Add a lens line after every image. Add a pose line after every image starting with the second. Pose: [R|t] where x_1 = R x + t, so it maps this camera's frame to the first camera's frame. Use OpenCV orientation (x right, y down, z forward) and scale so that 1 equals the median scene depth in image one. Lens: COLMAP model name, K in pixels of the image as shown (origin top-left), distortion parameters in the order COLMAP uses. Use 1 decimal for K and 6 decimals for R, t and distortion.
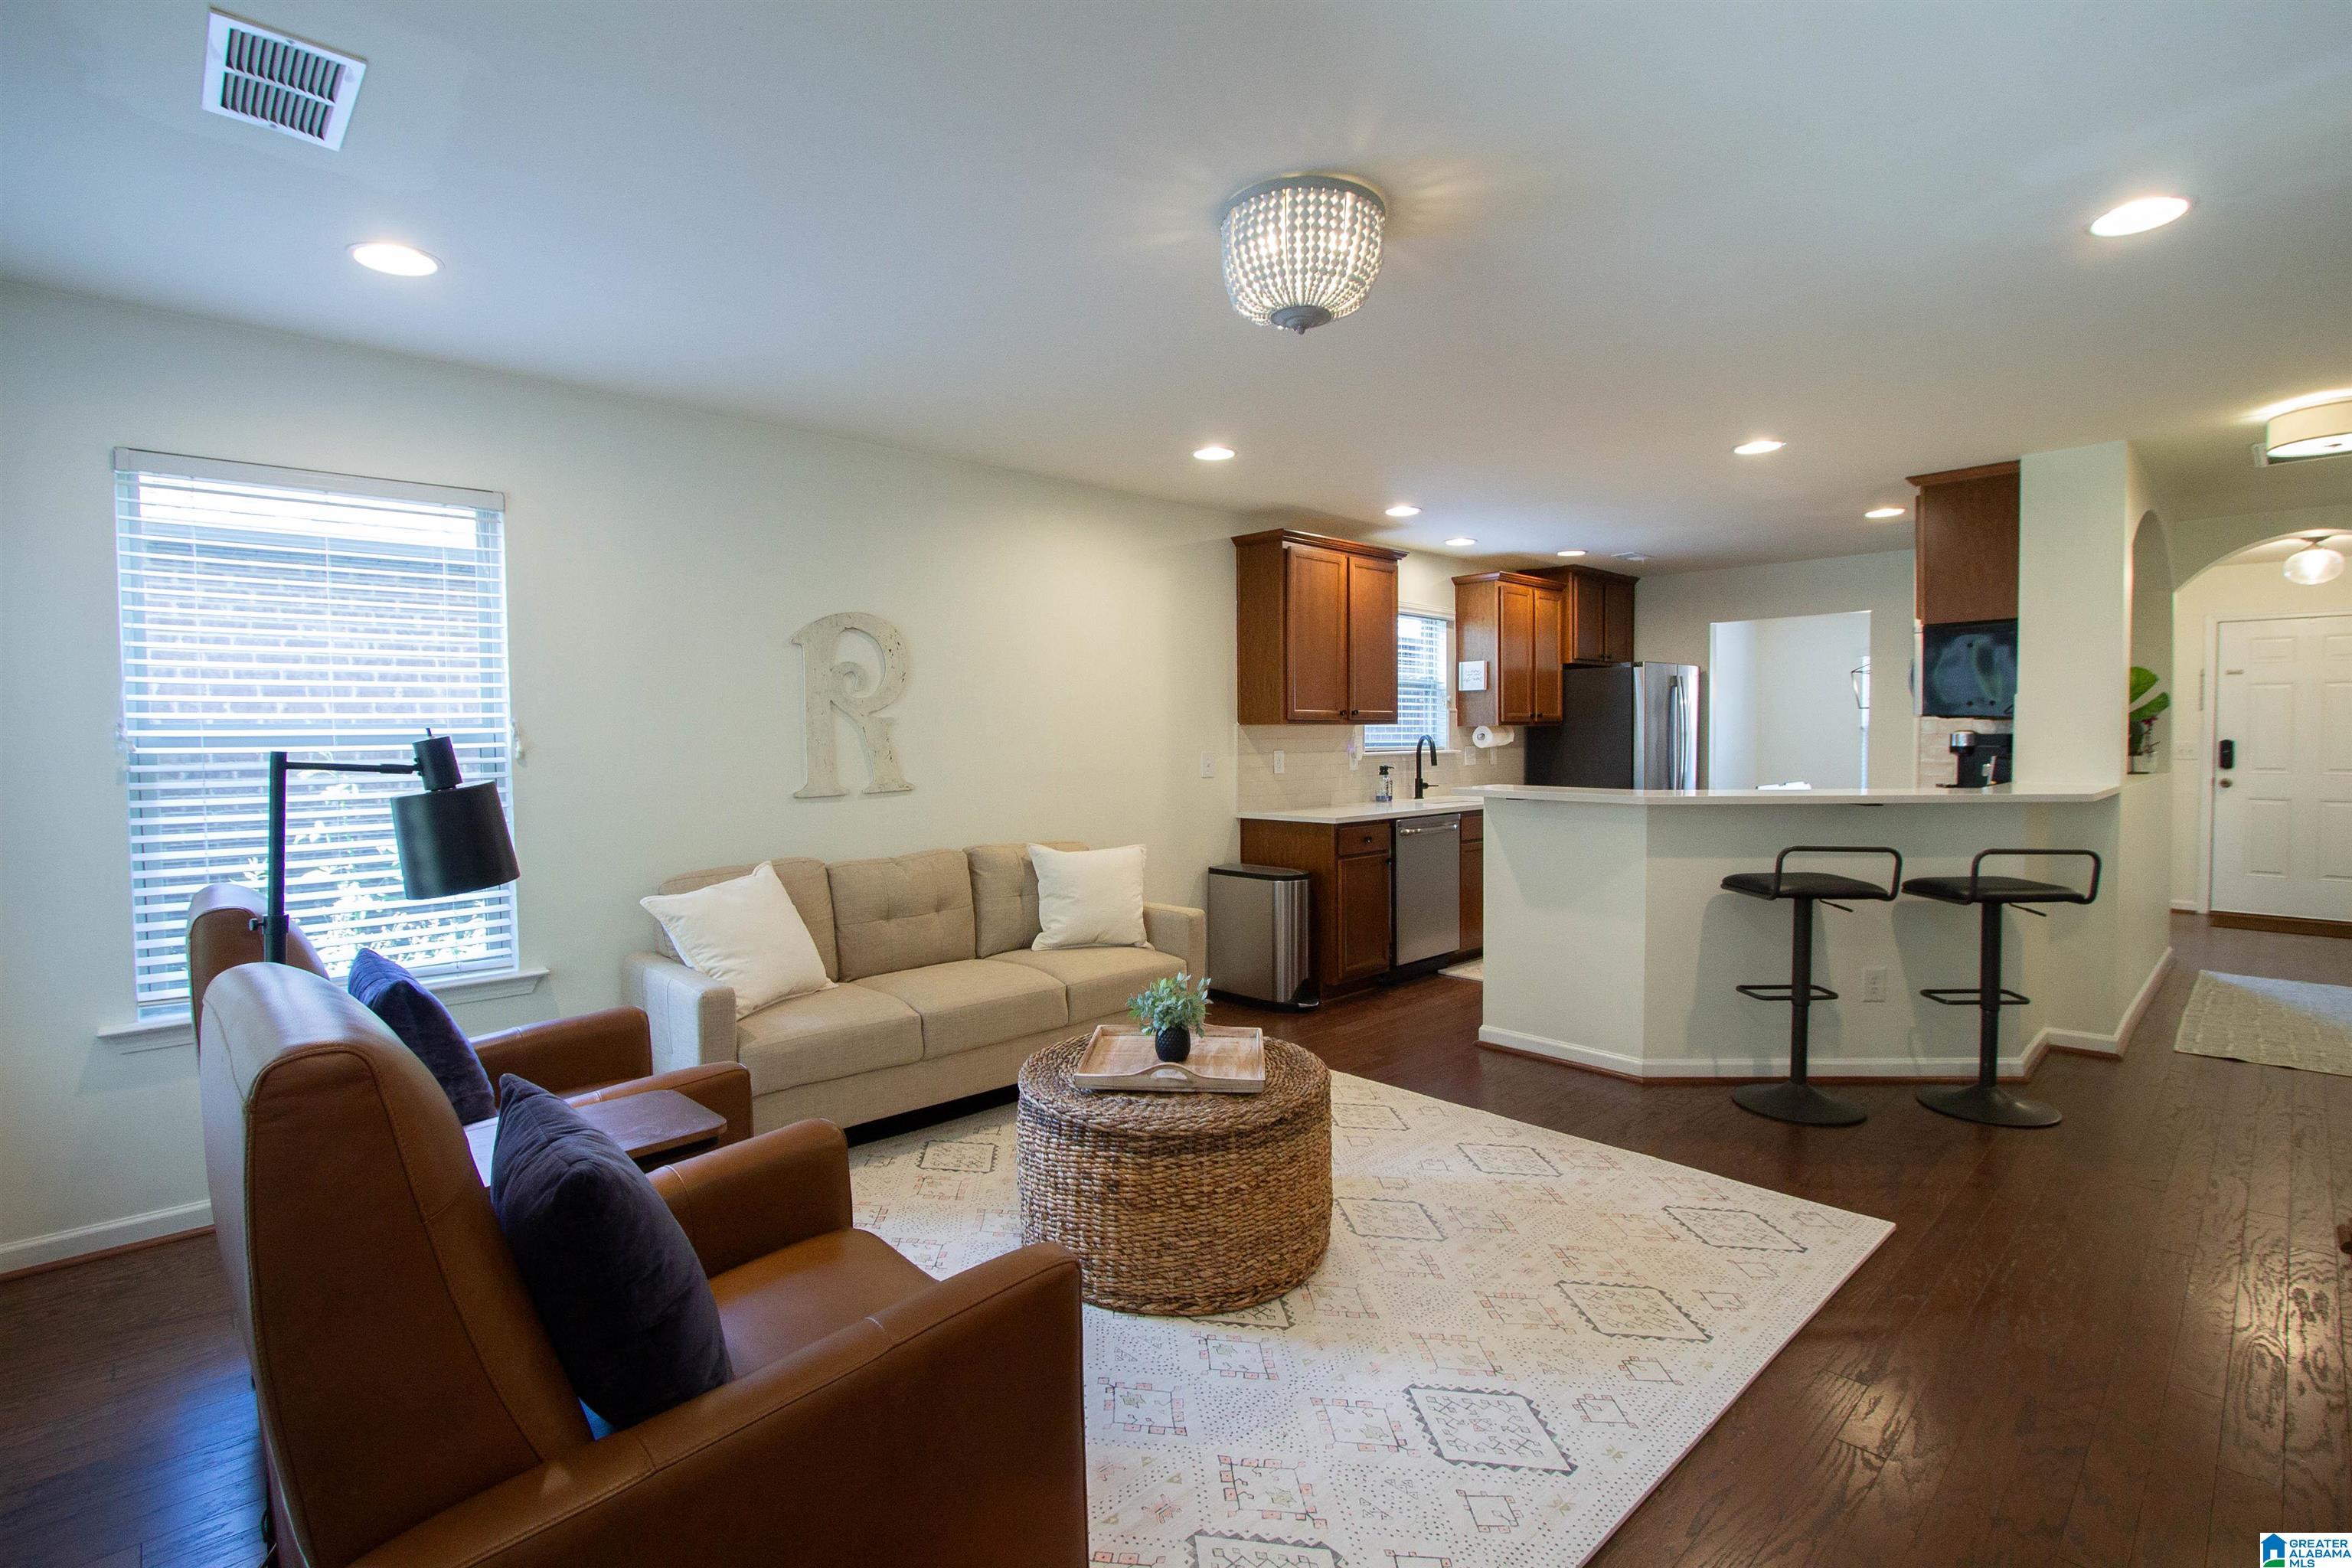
lens RADIAL K [[1097.1, 0, 1169.1], [0, 1097.1, 771.1], [0, 0, 1]] dist [-0.020089, 0.002058]
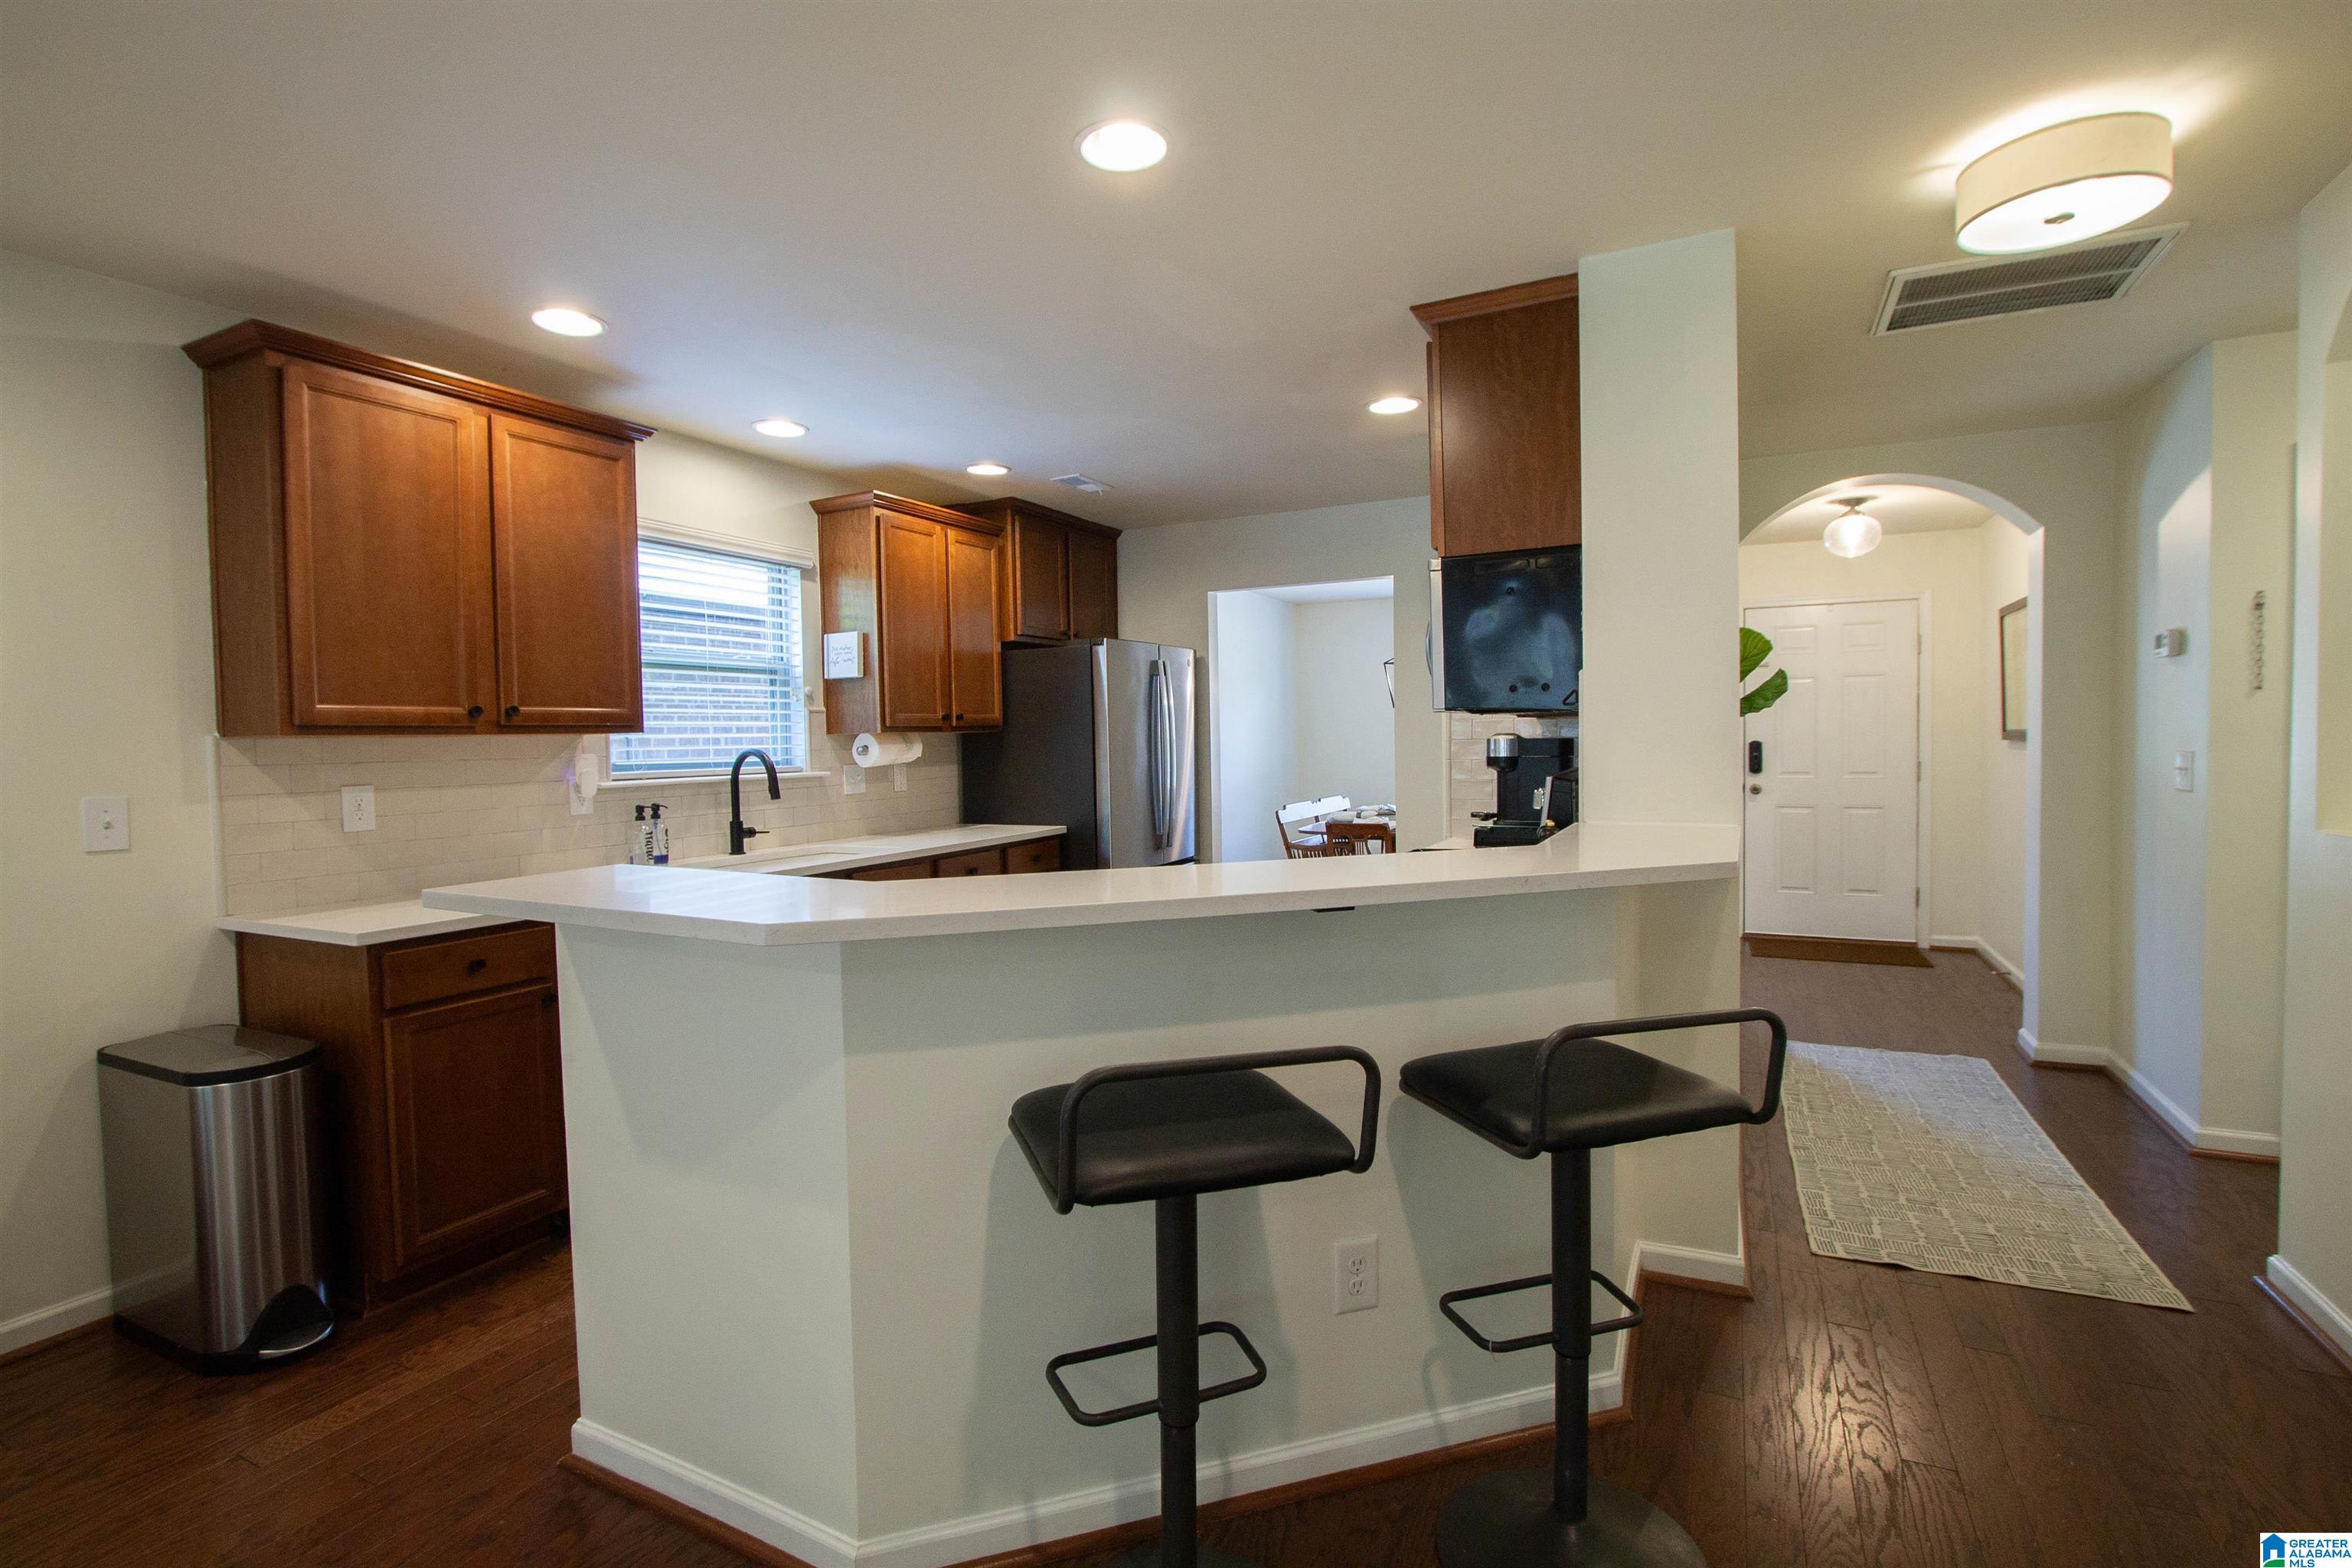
lens RADIAL K [[1097.1, 0, 1162.1], [0, 1097.1, 772.6], [0, 0, 1]] dist [-0.020089, 0.002058]
pose [[0.945183, -0.021097, 0.325859, 0.273221], [0.022784, 0.999739, -0.001363, -0.015176], [-0.325745, 0.008713, 0.945418, 0.377039]]
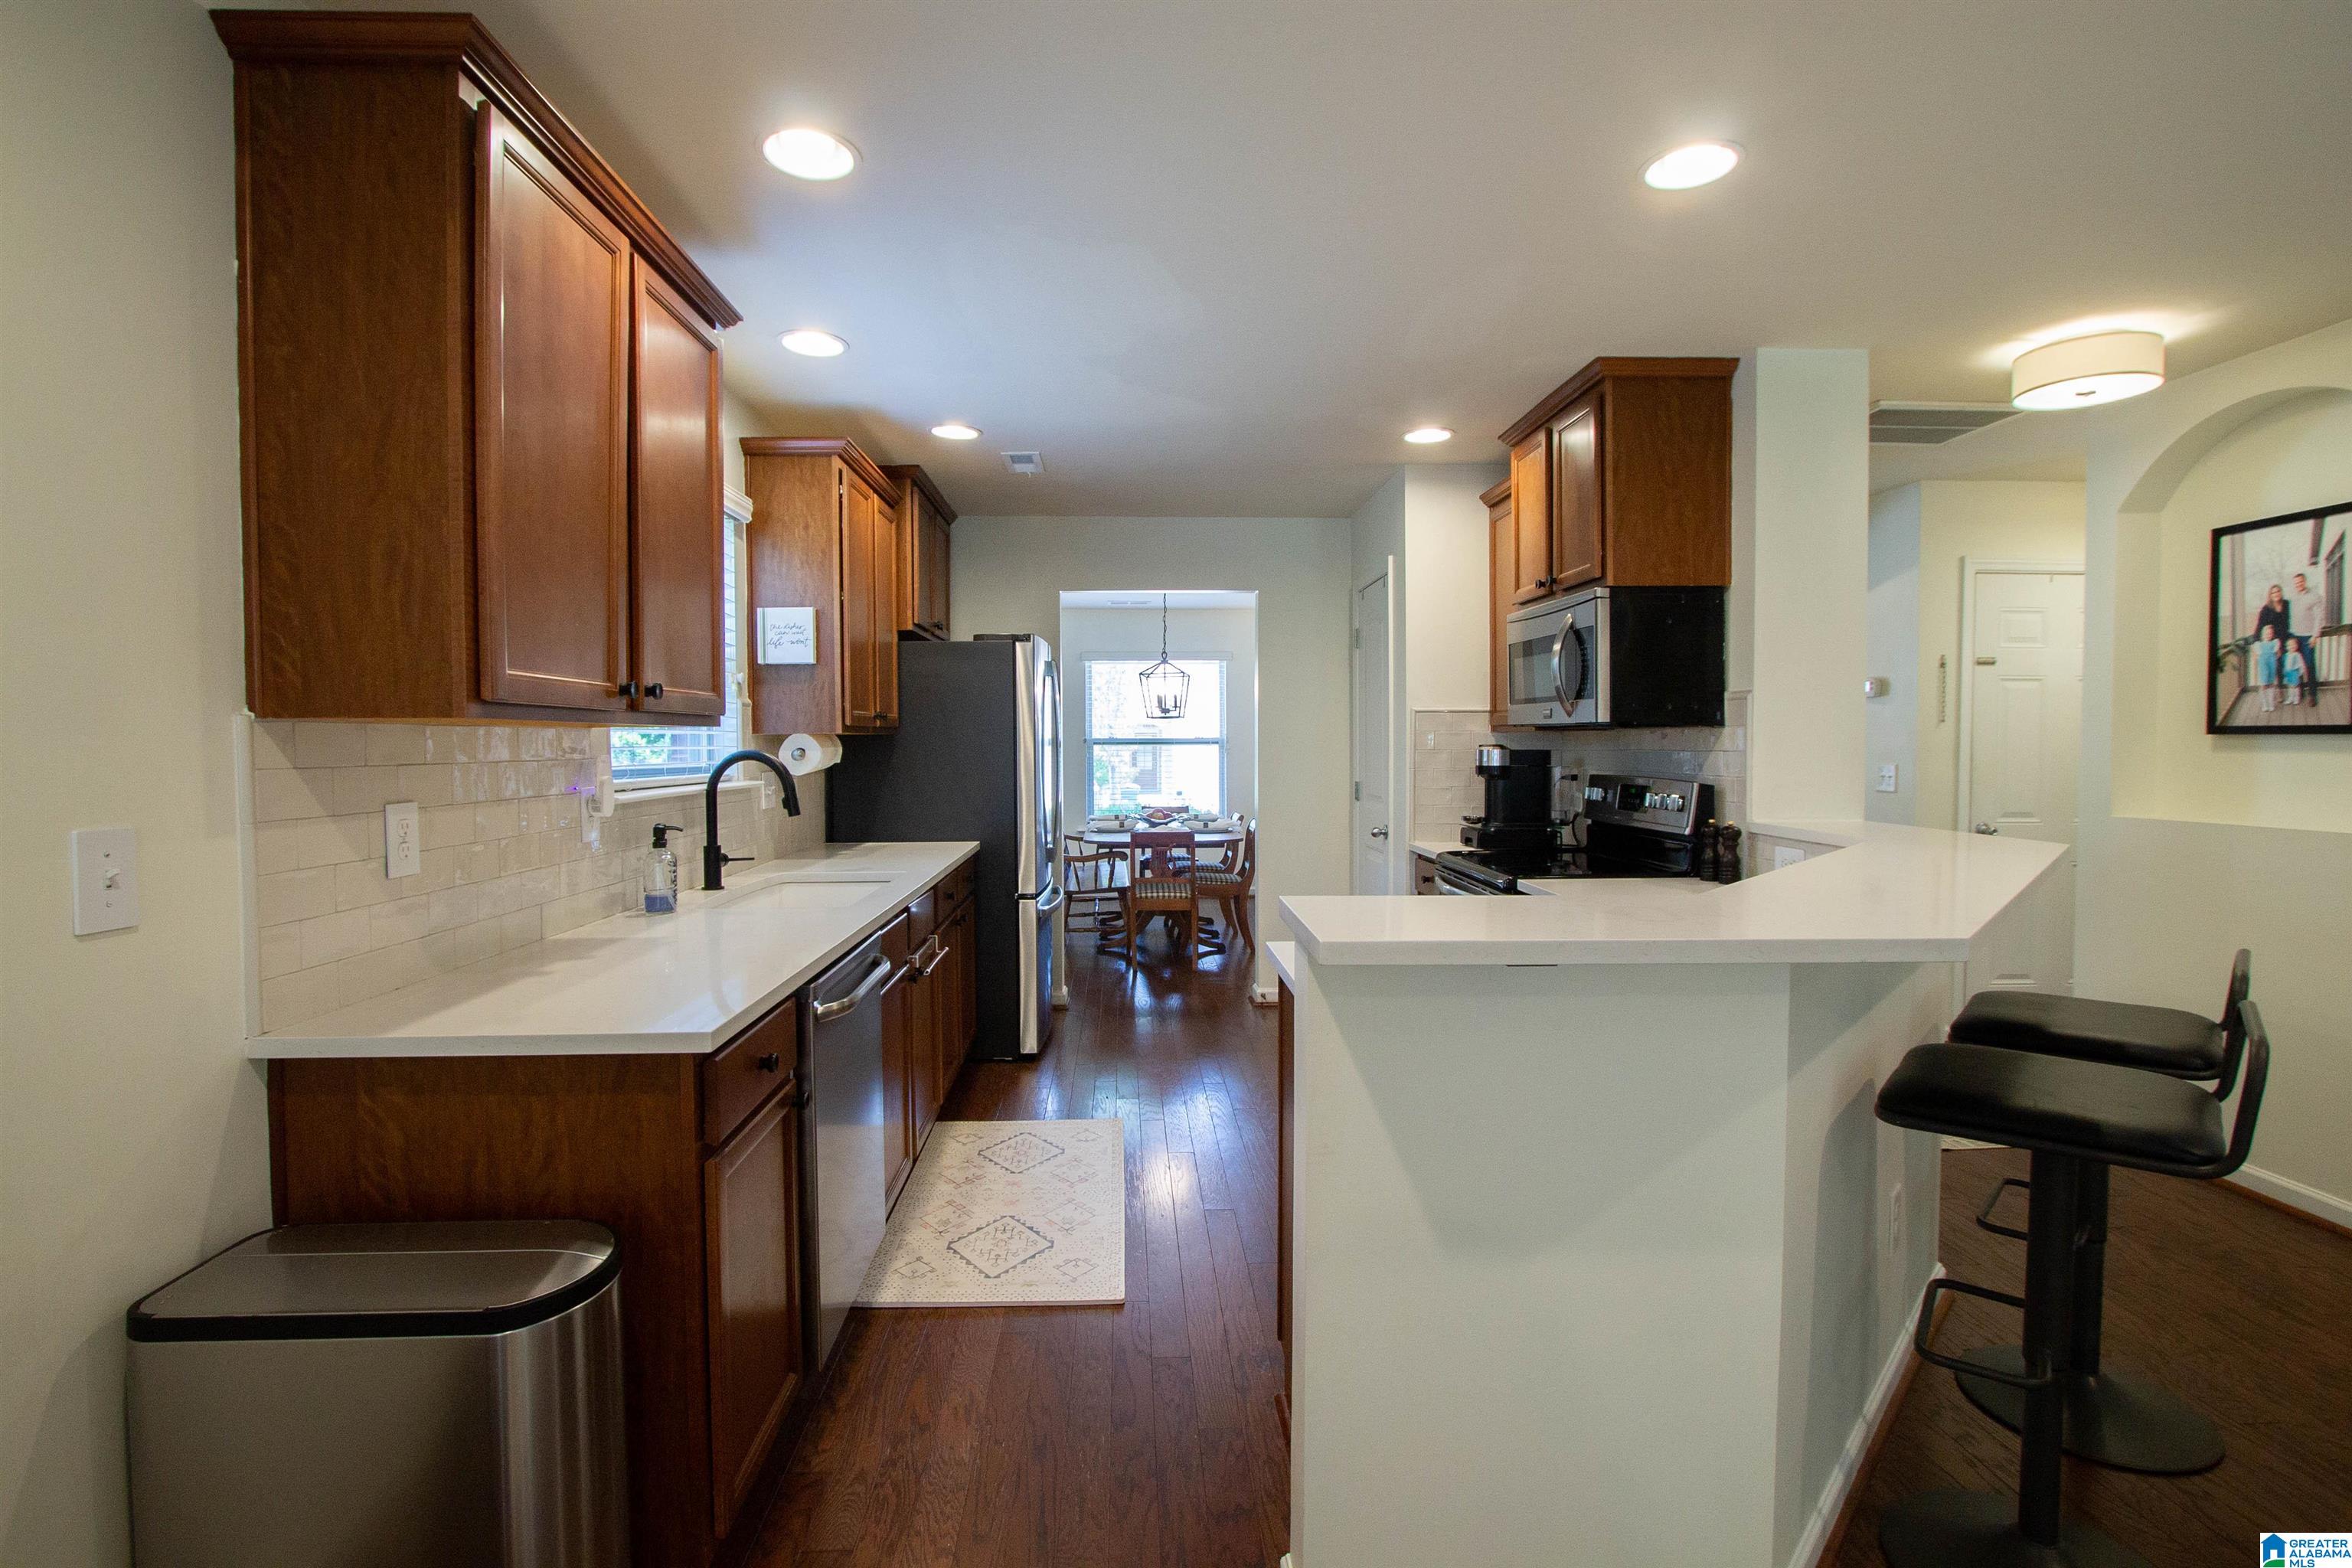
lens RADIAL K [[1097.1, 0, 1170.8], [0, 1097.1, 774.8], [0, 0, 1]] dist [-0.020089, 0.002058]
pose [[0.663972, -0.017336, 0.747556, 0.013448], [0.022755, 0.999737, 0.002973, -0.021596], [-0.747411, 0.015037, 0.664192, 0.590946]]
